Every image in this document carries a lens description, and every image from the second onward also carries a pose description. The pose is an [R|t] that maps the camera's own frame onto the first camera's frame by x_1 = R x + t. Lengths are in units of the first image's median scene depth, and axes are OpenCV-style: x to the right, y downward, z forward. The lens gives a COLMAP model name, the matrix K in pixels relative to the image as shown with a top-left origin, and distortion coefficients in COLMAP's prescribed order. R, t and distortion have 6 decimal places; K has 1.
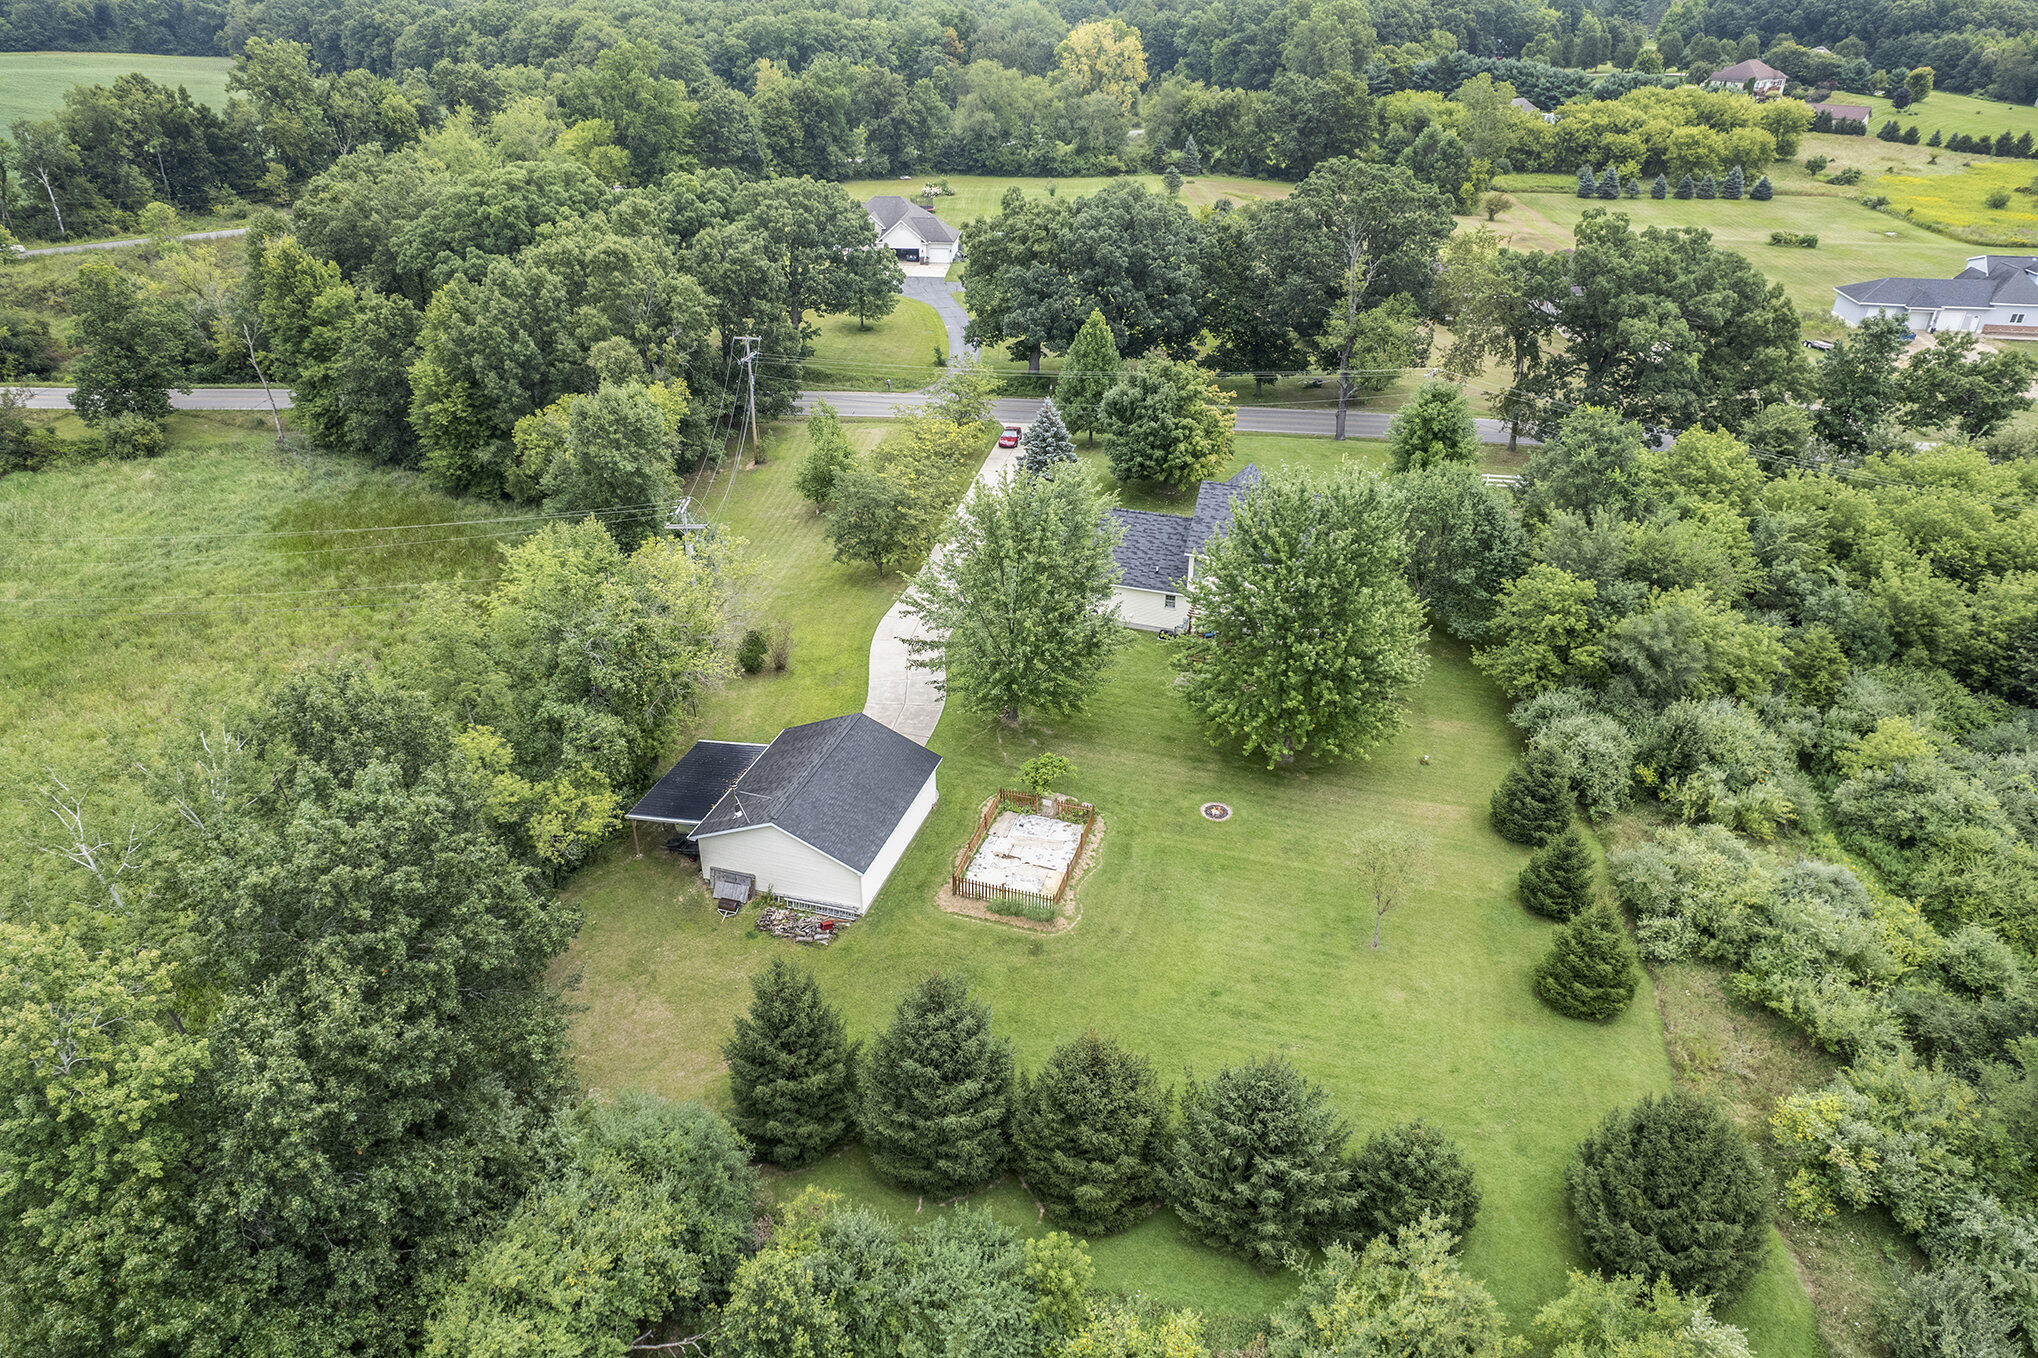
lens RADIAL K [[1279.7, 0, 1024.8], [0, 1279.7, 639.2], [0, 0, 1]] dist [-0.064731, 0.063179]
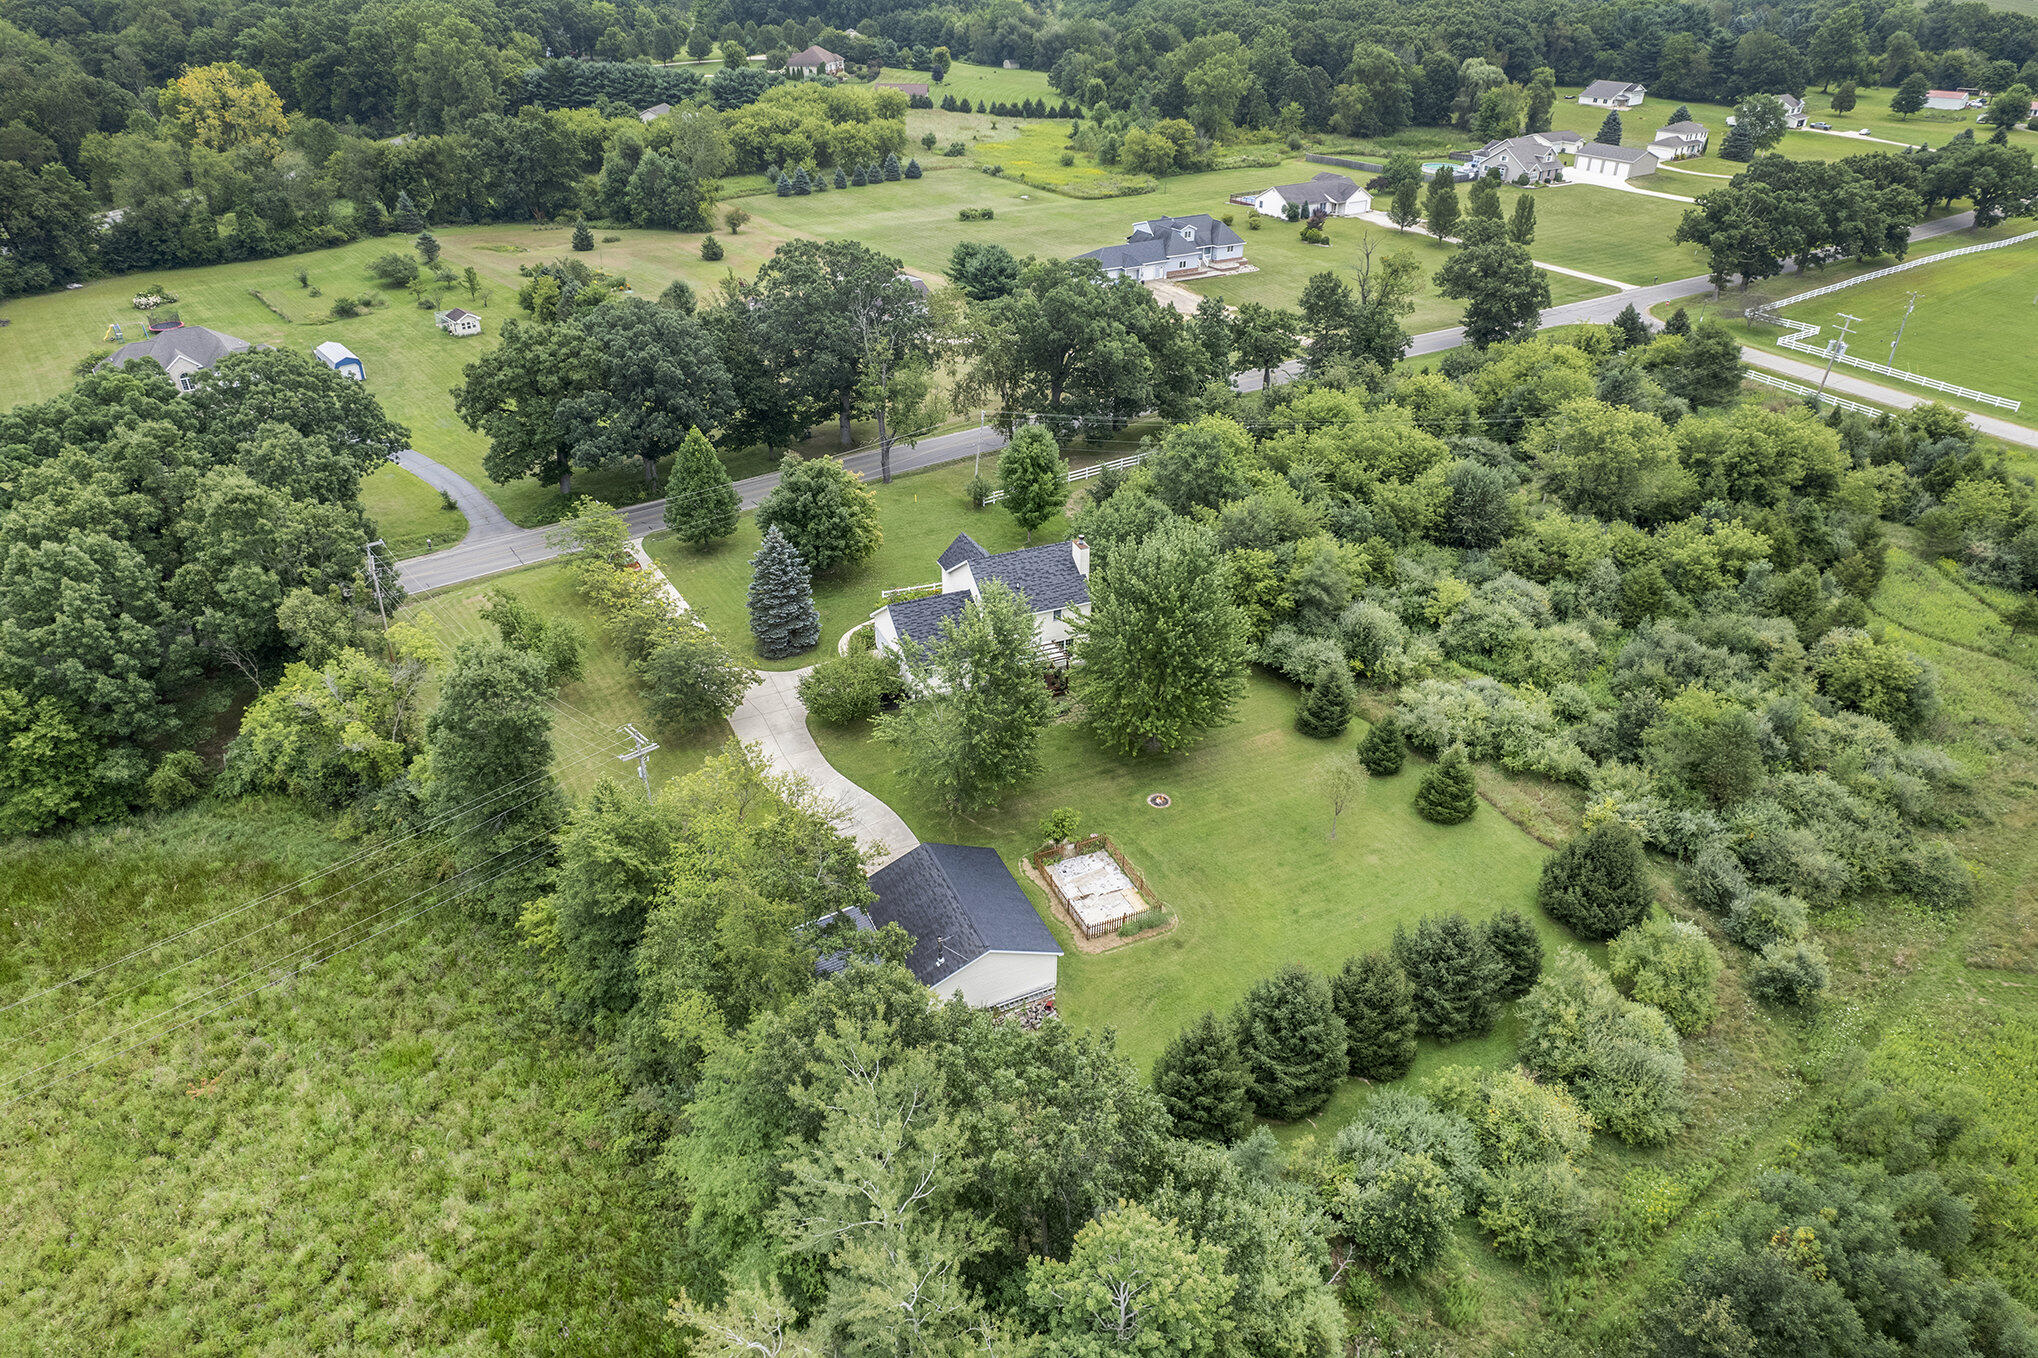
lens RADIAL K [[1279.7, 0, 1024.8], [0, 1279.7, 639.2], [0, 0, 1]] dist [-0.064731, 0.063179]
pose [[0.761328, -0.321898, 0.562815, -0.165811], [0.309347, 0.943219, 0.121009, -0.057993], [-0.569811, 0.081978, 0.817677, -0.001968]]
